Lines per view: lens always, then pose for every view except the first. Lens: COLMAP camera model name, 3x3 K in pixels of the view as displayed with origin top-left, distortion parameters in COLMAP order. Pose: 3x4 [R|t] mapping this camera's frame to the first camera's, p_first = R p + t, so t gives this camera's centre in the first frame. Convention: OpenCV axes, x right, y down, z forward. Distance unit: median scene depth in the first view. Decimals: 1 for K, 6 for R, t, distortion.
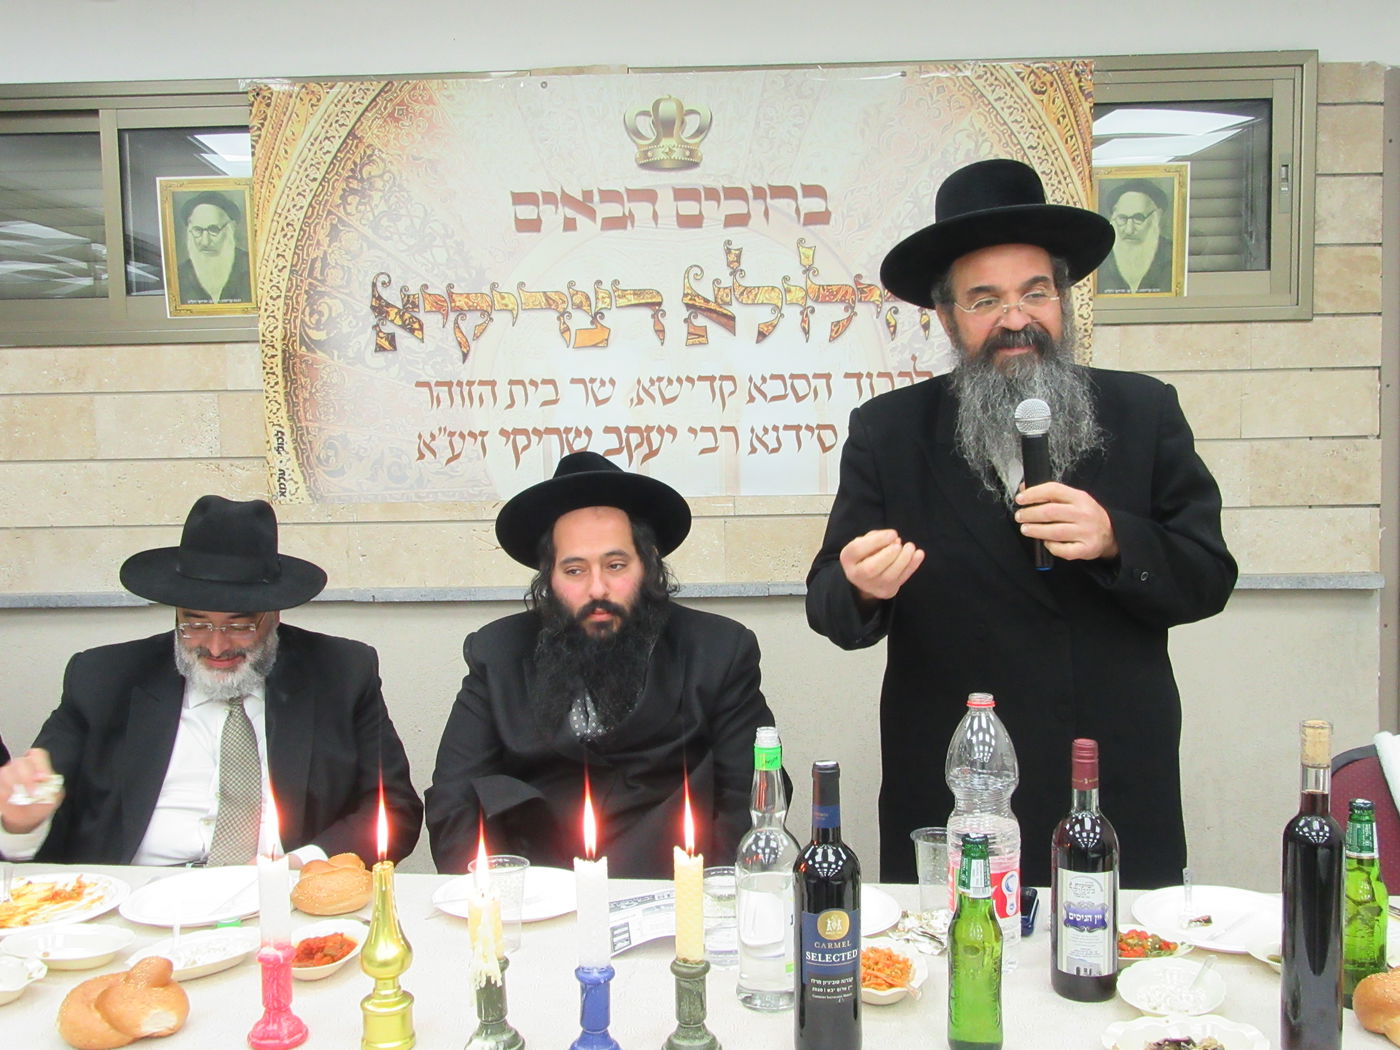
lens RADIAL K [[1432.8, 0, 692.3], [0, 1432.8, 522.7], [0, 0, 1]] dist [0.005888, 0.002947]
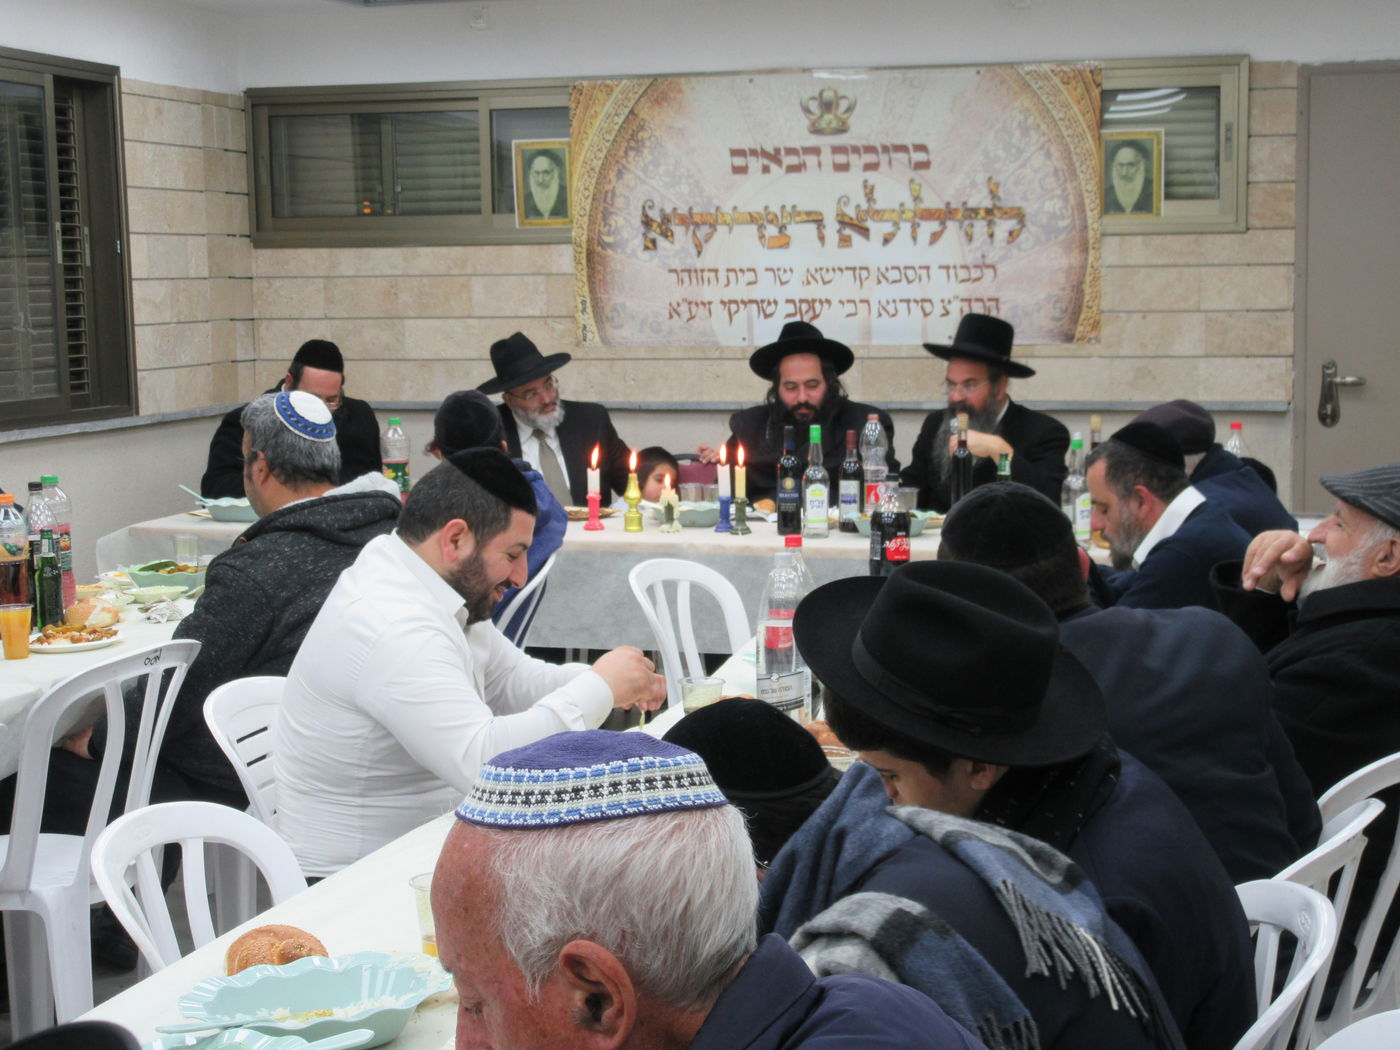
lens RADIAL K [[2395.8, 0, 700.0], [0, 2395.8, 525.0], [0, 0, 1]] dist [0.030864, 0.260545]
pose [[0.977273, 0.028579, -0.210048, 0.404966], [-0.020637, 0.998990, 0.039905, 0.076743], [0.210976, -0.034663, 0.976876, -1.584803]]
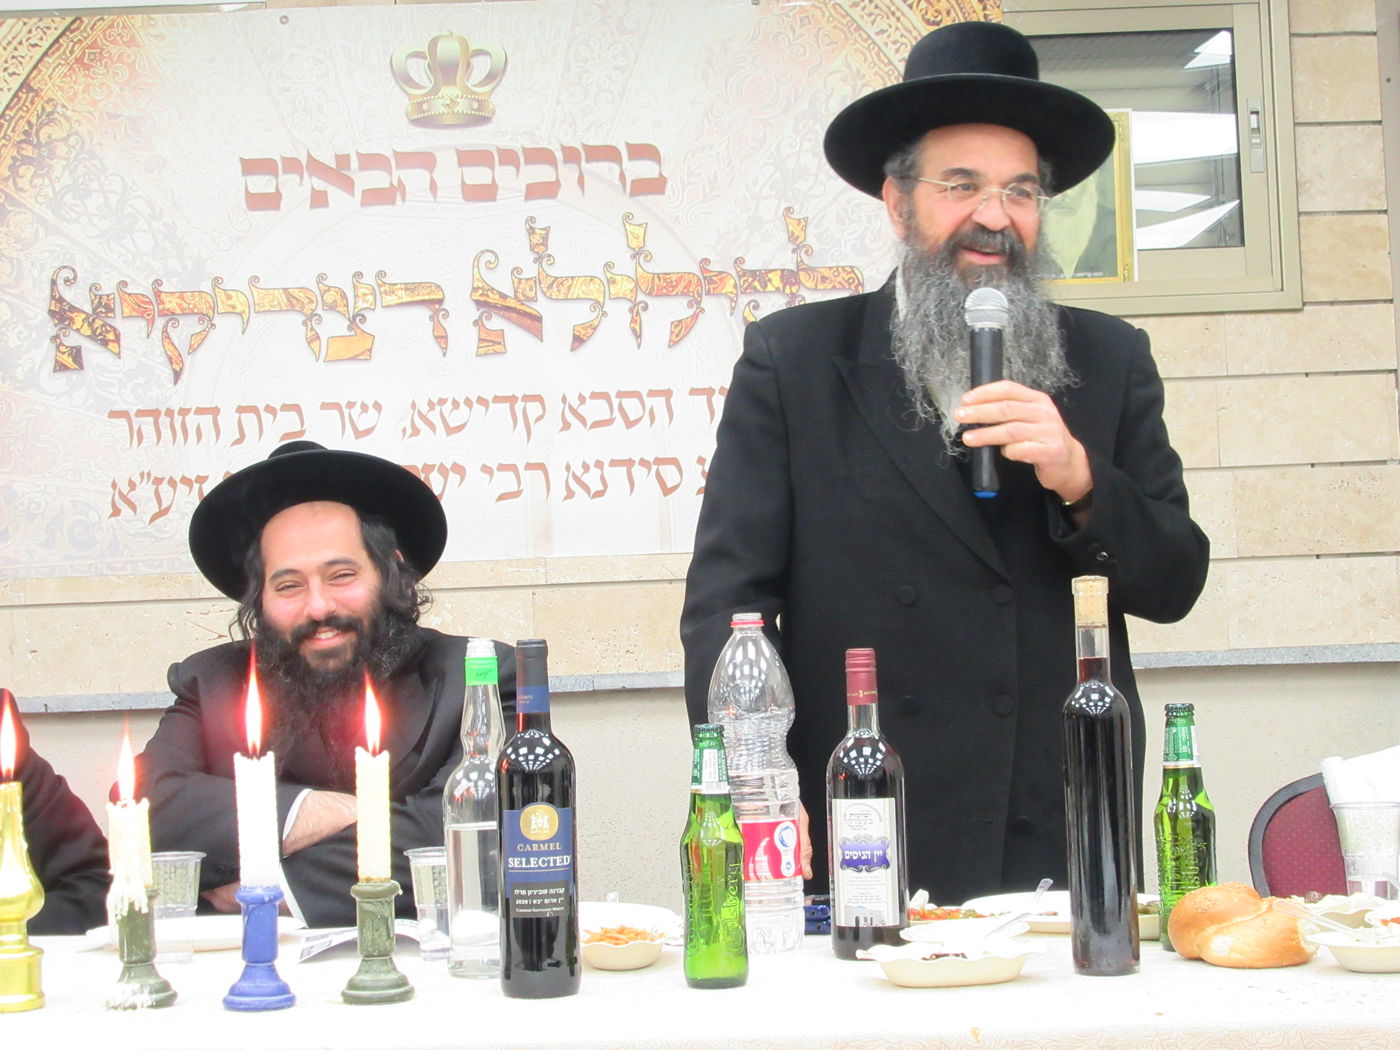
lens RADIAL K [[2278.9, 0, 705.7], [0, 2278.9, 527.2], [0, 0, 1]] dist [-0.022945, 0.251685]
pose [[0.998942, -0.017046, 0.042720, 0.062456], [0.022744, 0.990359, -0.136648, 0.128681], [-0.039979, 0.137475, 0.989698, -0.162056]]
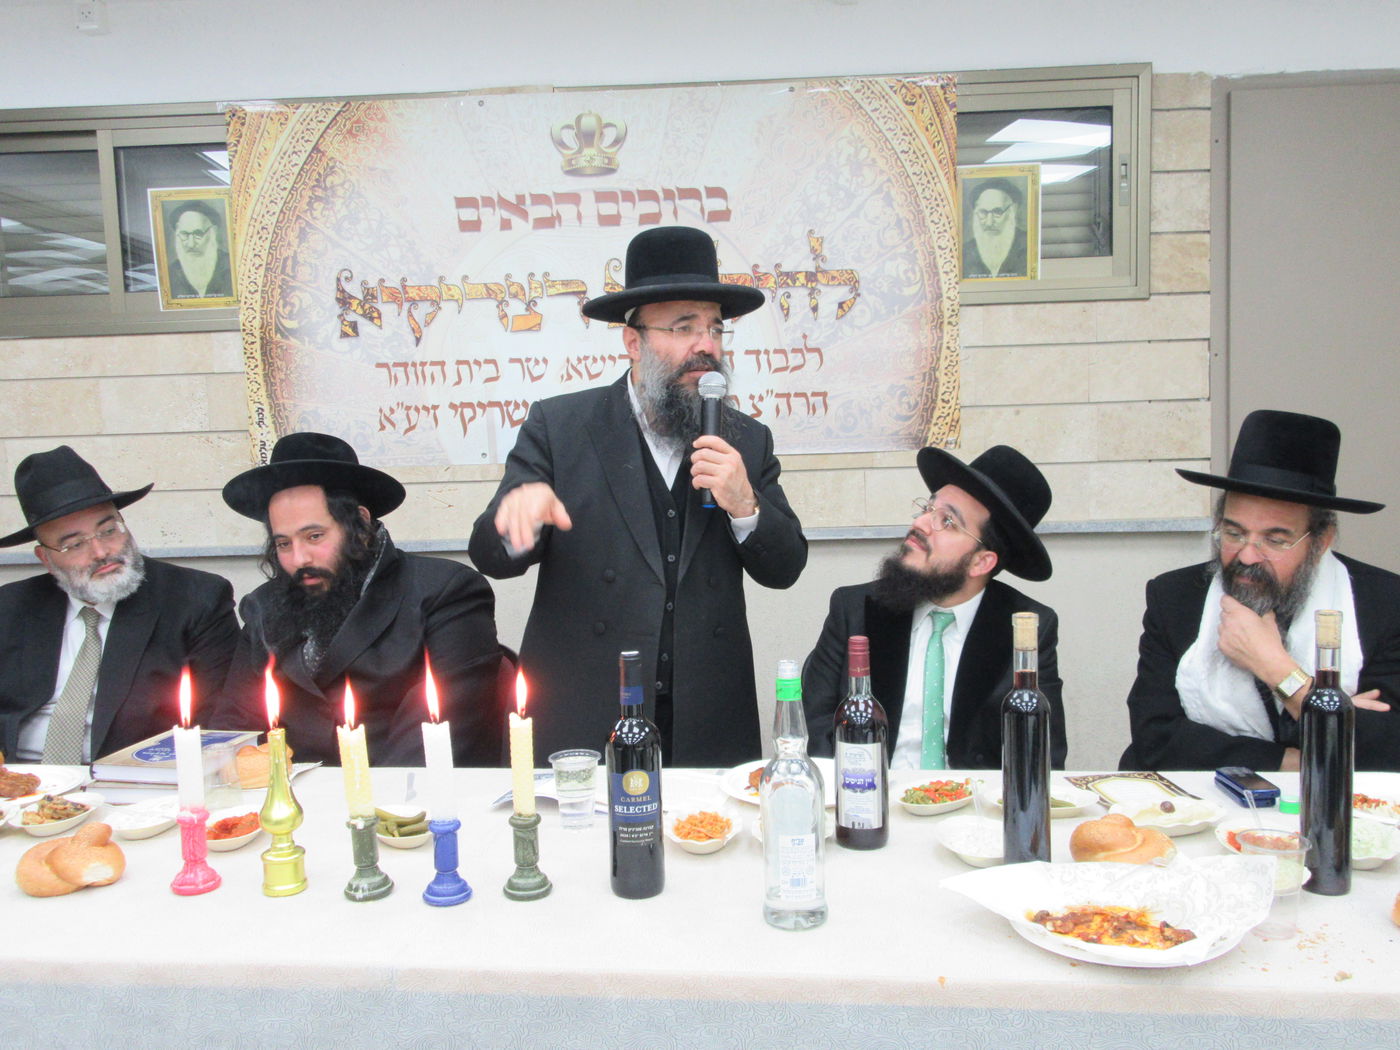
lens RADIAL K [[1299.3, 0, 692.7], [0, 1299.3, 526.7], [0, 0, 1]] dist [-0.005021, 0.065234]
pose [[0.999894, -0.012743, -0.007027, 0.069324], [0.012876, 0.999733, 0.019199, 0.017031], [0.006780, -0.019288, 0.999791, -0.050344]]
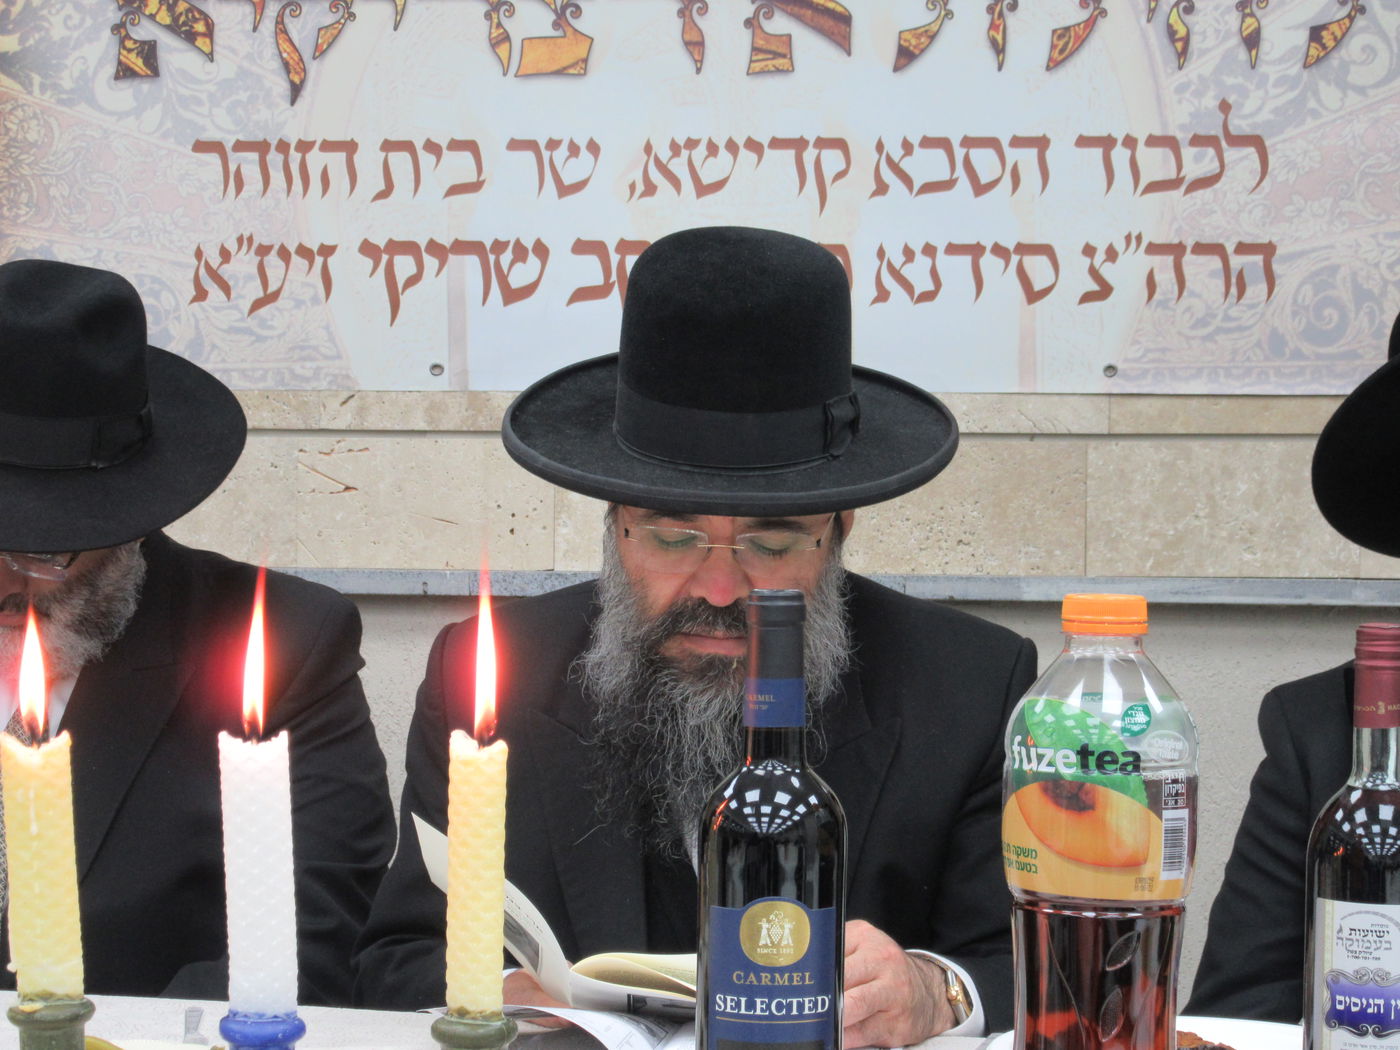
lens RADIAL K [[2944.8, 0, 699.5], [0, 2944.8, 582.3], [0, 0, 1]] dist [0.020639, -0.108129]
pose [[0.996277, 0.031115, -0.080401, 0.064336], [-0.034929, 0.998309, -0.046476, 0.093144], [0.078819, 0.049112, 0.995678, 0.022729]]
